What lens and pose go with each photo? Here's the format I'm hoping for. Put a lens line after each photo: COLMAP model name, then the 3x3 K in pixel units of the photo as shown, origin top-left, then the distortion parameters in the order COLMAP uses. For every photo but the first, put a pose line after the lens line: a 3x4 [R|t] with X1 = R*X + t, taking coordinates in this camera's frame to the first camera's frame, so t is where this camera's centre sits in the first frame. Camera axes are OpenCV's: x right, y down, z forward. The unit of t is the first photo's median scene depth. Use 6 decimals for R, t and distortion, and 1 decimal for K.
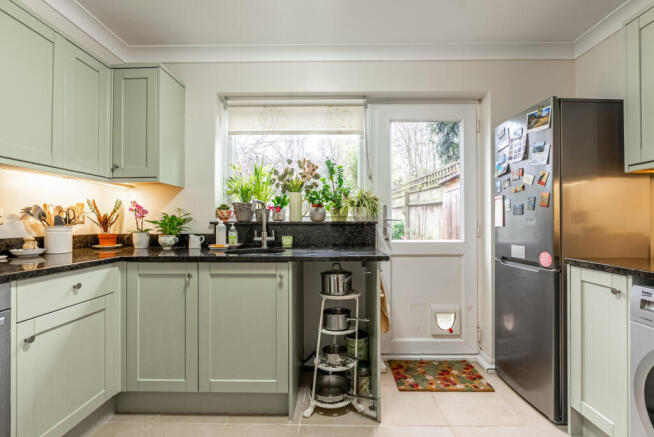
lens RADIAL K [[301.9, 0, 329.3], [0, 301.9, 219.2], [0, 0, 1]] dist [0.002864, -0.000028]
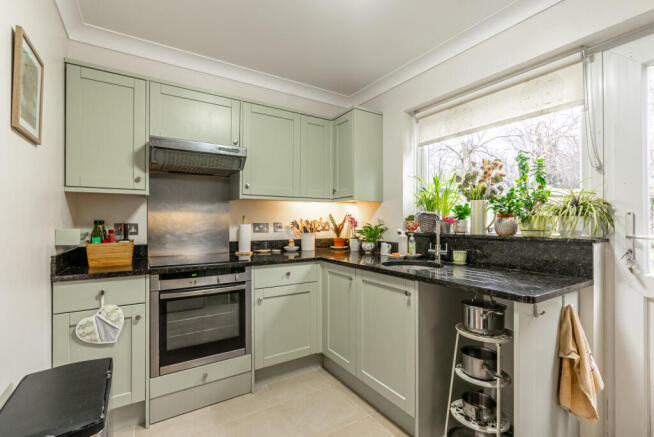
lens RADIAL K [[301.9, 0, 329.9], [0, 301.9, 219.6], [0, 0, 1]] dist [0.002864, -0.000028]
pose [[0.555637, -0.001034, -0.831425, 0.385707], [0.007032, 0.999969, 0.003456, -0.042126], [0.831395, -0.007767, 0.555627, 0.195509]]
